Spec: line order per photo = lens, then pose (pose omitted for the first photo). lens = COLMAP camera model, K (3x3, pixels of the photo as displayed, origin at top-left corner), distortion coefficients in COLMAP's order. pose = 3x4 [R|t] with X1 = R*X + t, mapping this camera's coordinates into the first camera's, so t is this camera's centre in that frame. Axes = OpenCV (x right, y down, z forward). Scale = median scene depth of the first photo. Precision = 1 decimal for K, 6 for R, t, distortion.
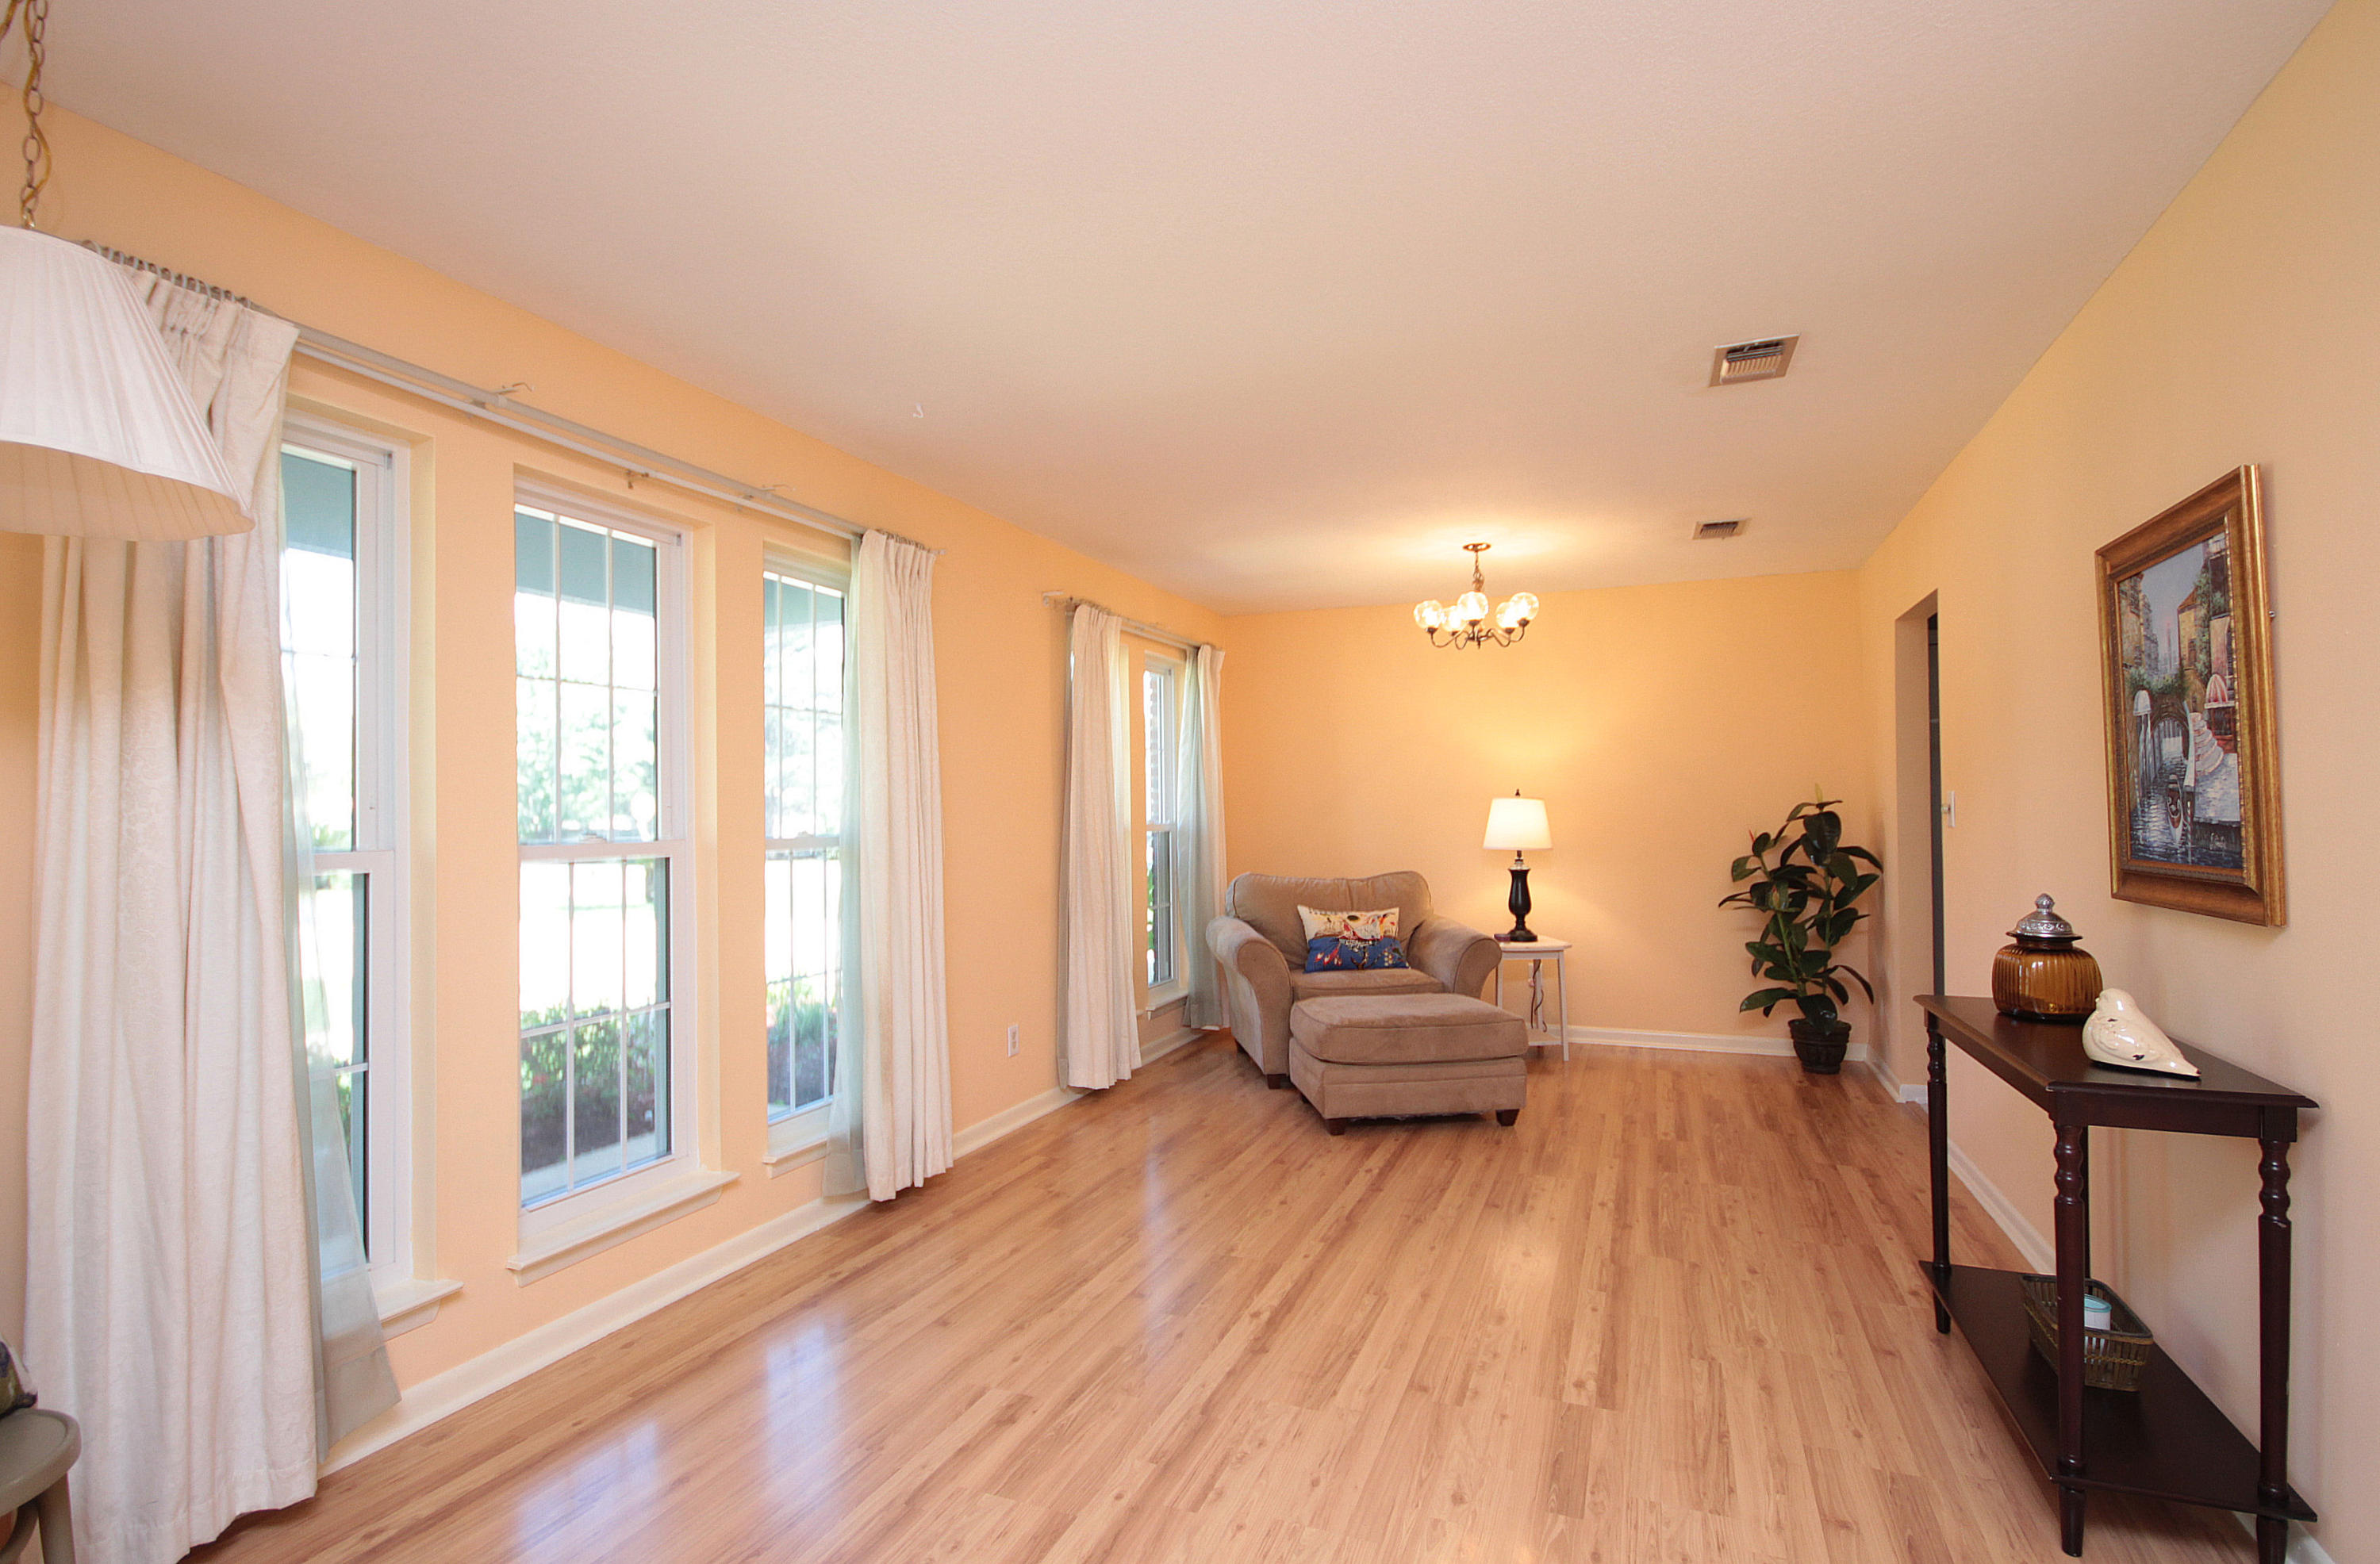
lens RADIAL K [[1124.2, 0, 1194.5], [0, 1124.2, 784.9], [0, 0, 1]] dist [-0.002336, -0.000458]
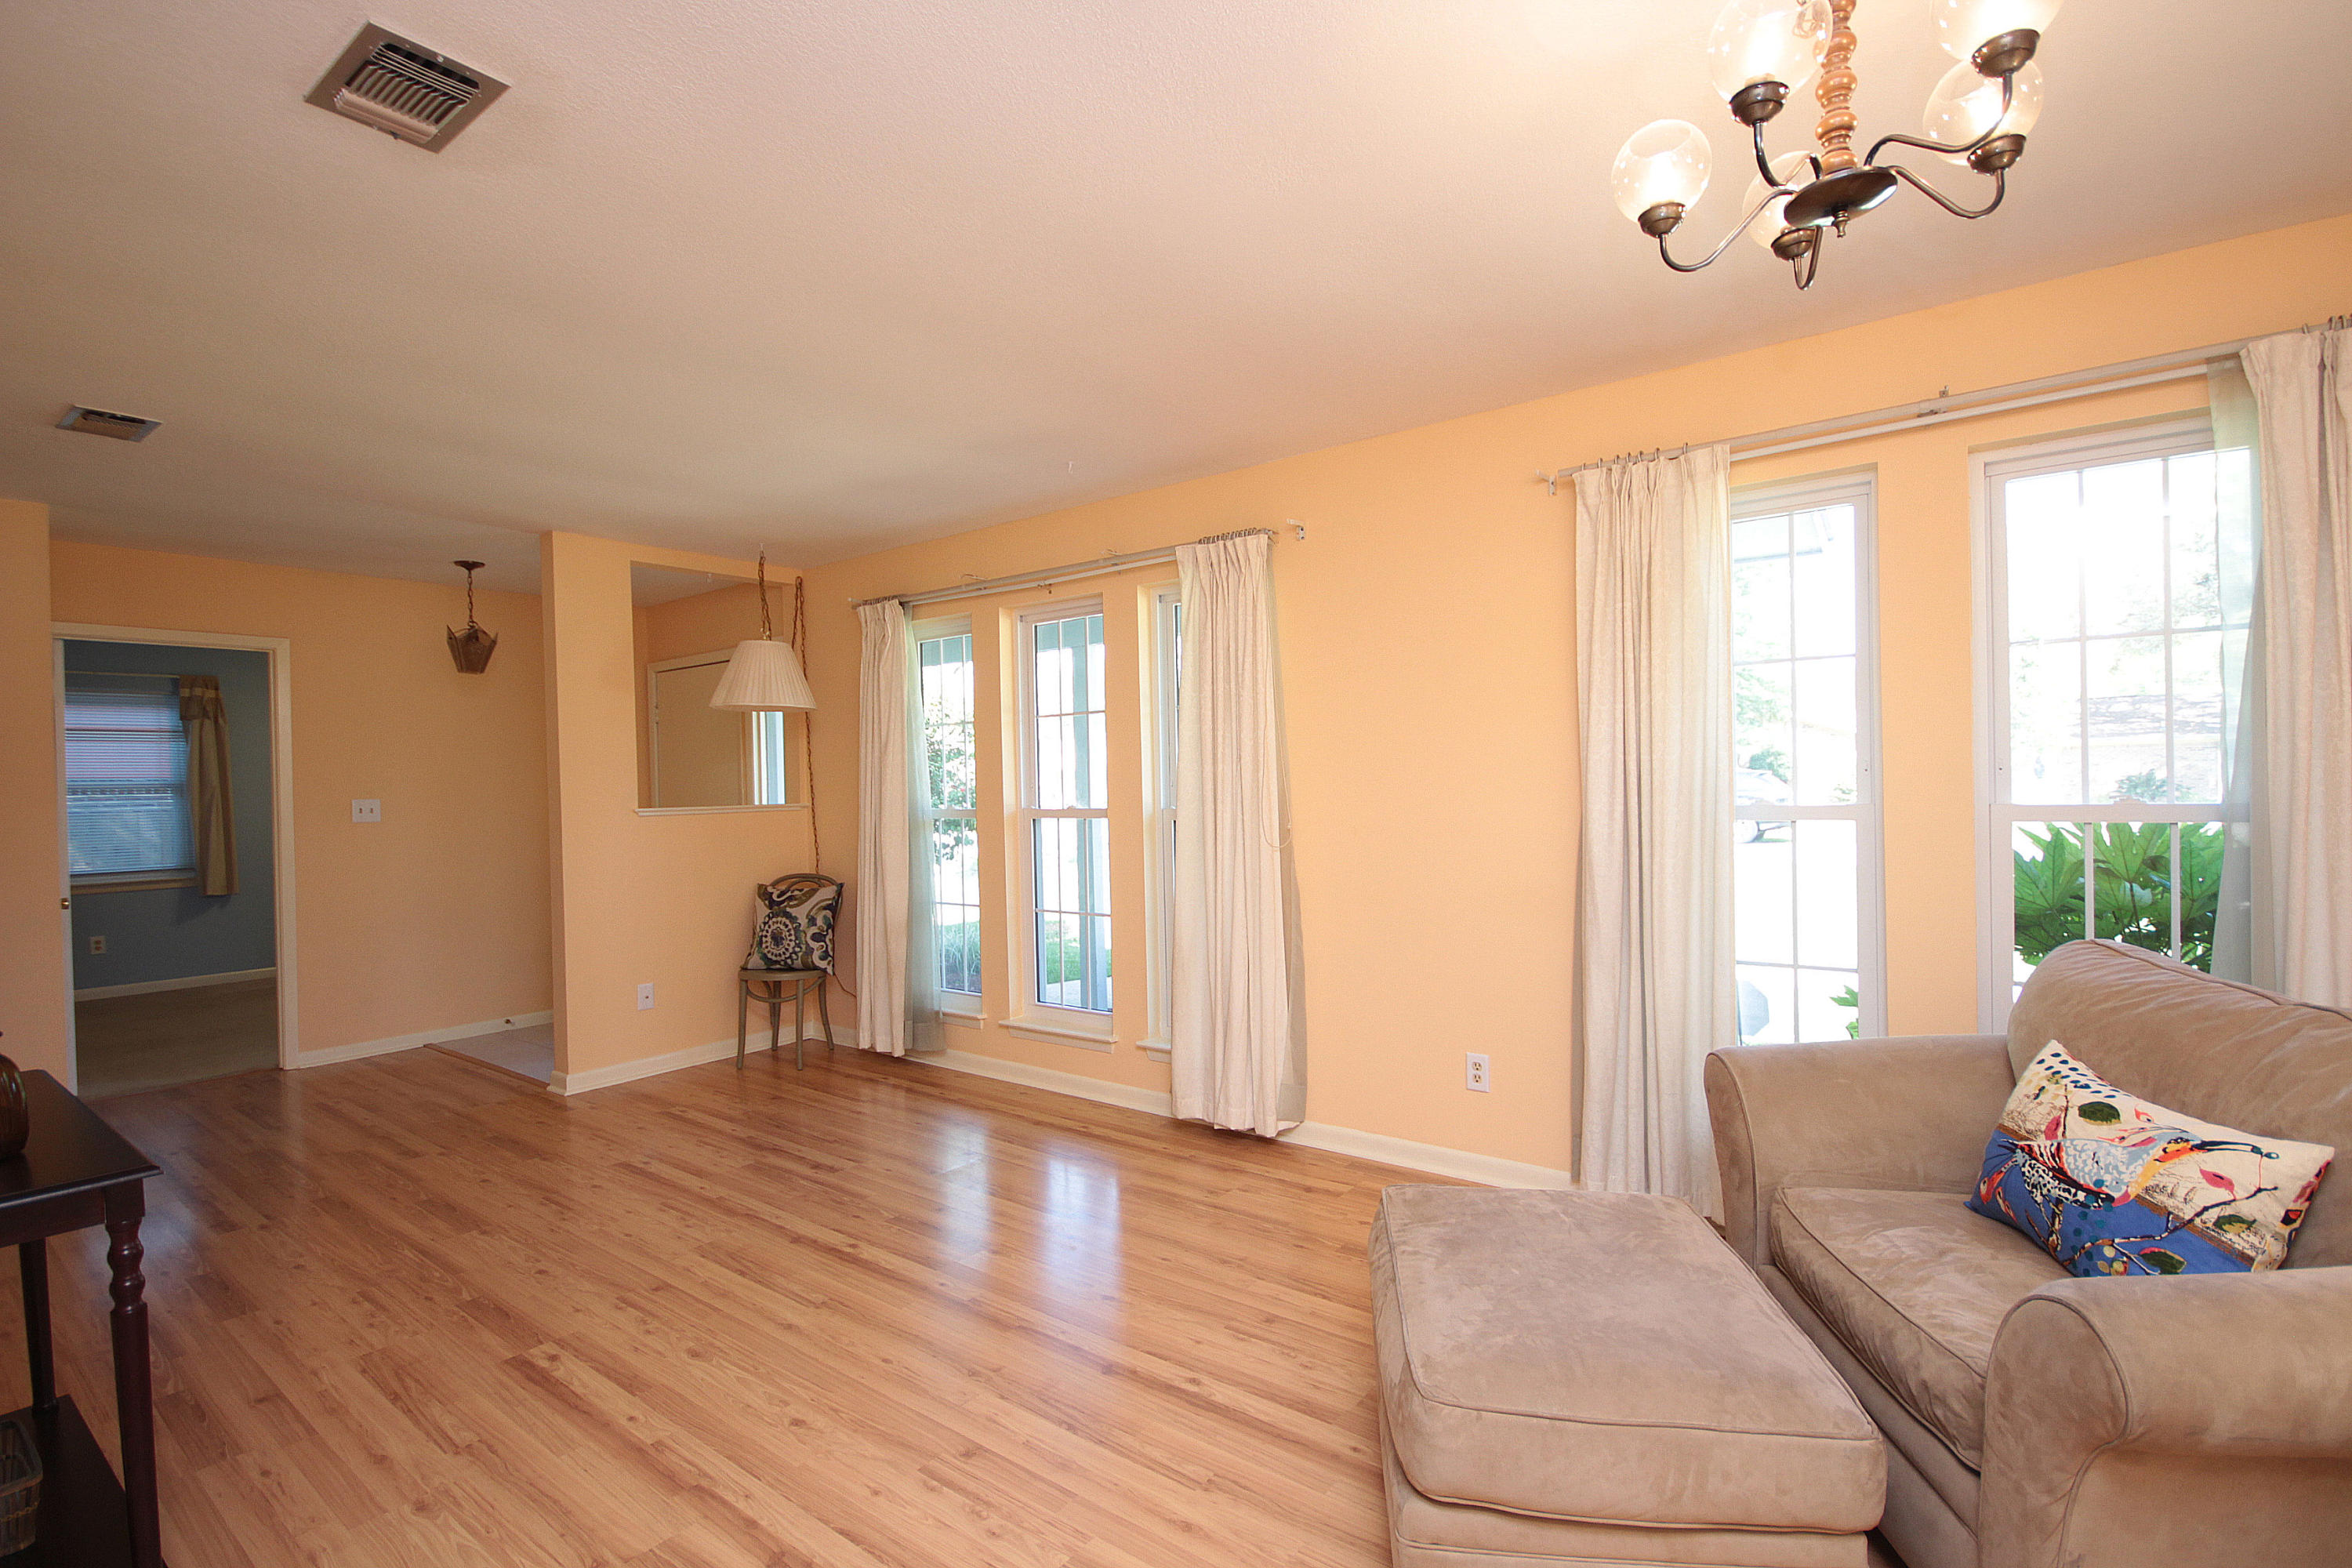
lens RADIAL K [[1082.5, 0, 1184.9], [0, 1082.5, 793.8], [0, 0, 1]] dist [0.003582, -0.006584]
pose [[-0.259858, 0.027021, -0.965269, 0.662494], [0.048548, 0.998710, 0.014887, 0.008908], [0.964426, -0.042993, -0.260835, 1.064717]]
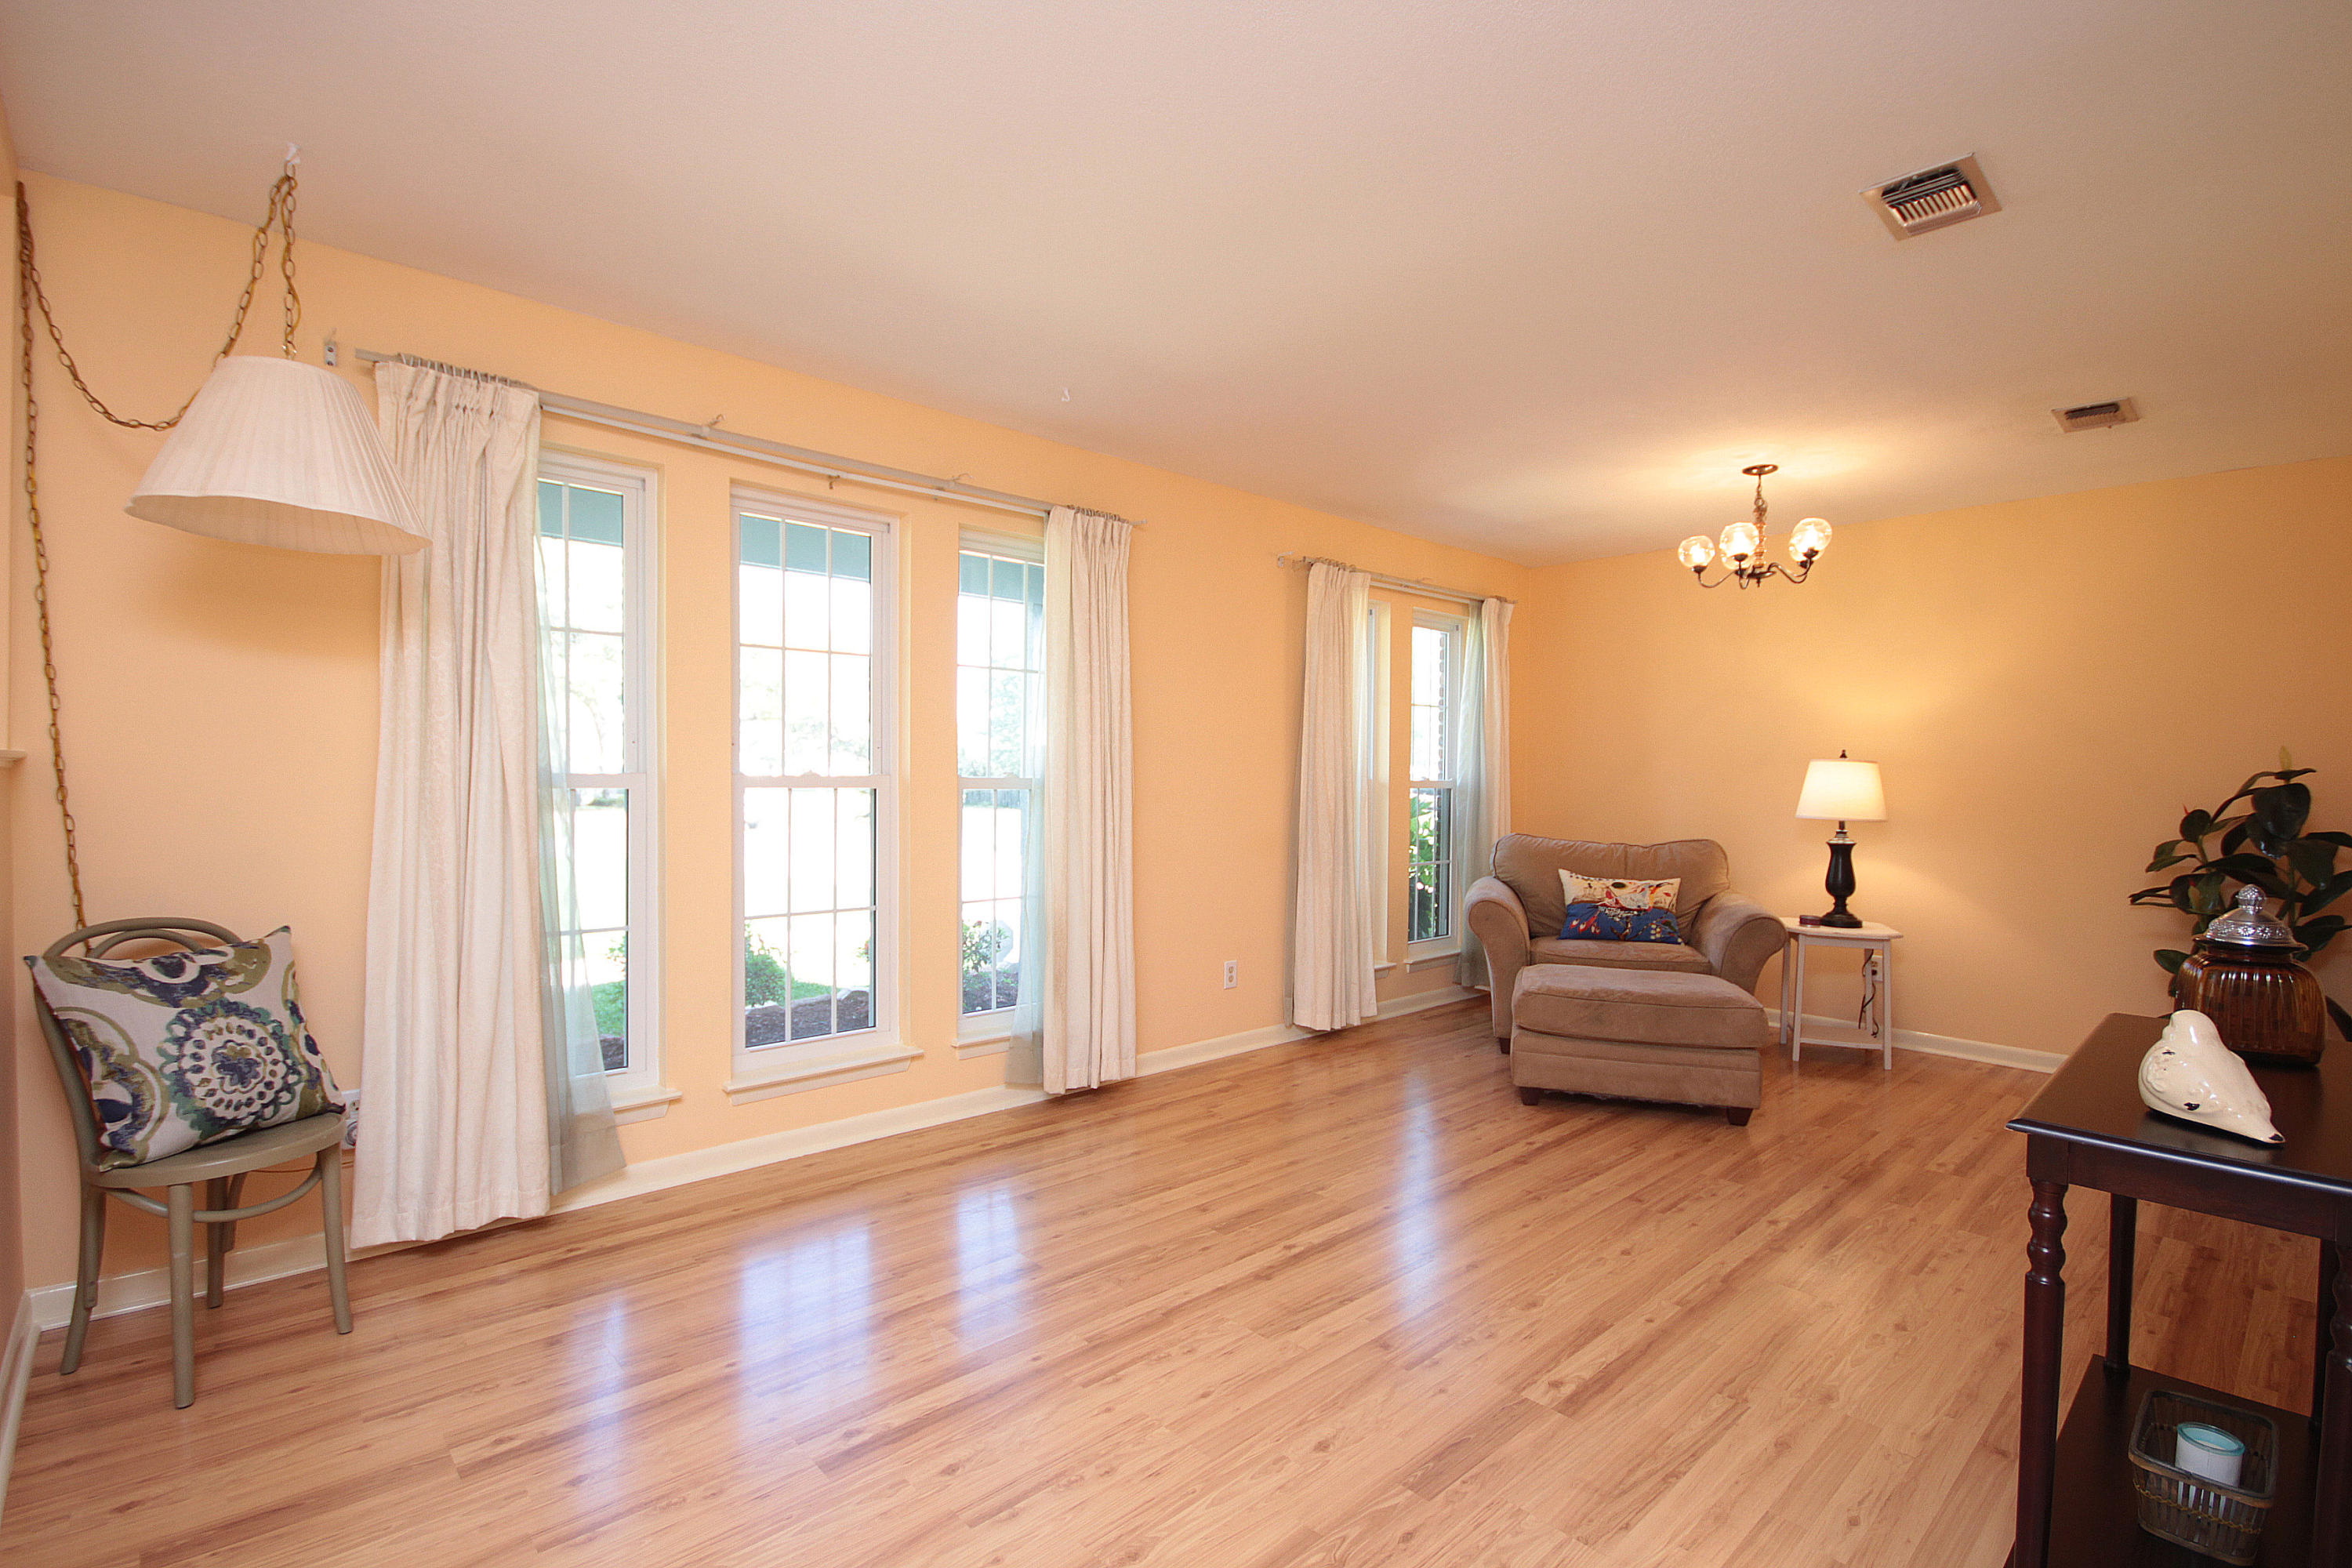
lens RADIAL K [[1082.9, 0, 1179.3], [0, 1082.9, 796.1], [0, 0, 1]] dist [-0.011142, 0.013246]
pose [[0.905235, 0.030944, -0.423782, 0.241836], [-0.012179, 0.998825, 0.046917, 0.008688], [0.424736, -0.037310, 0.904548, 0.049275]]
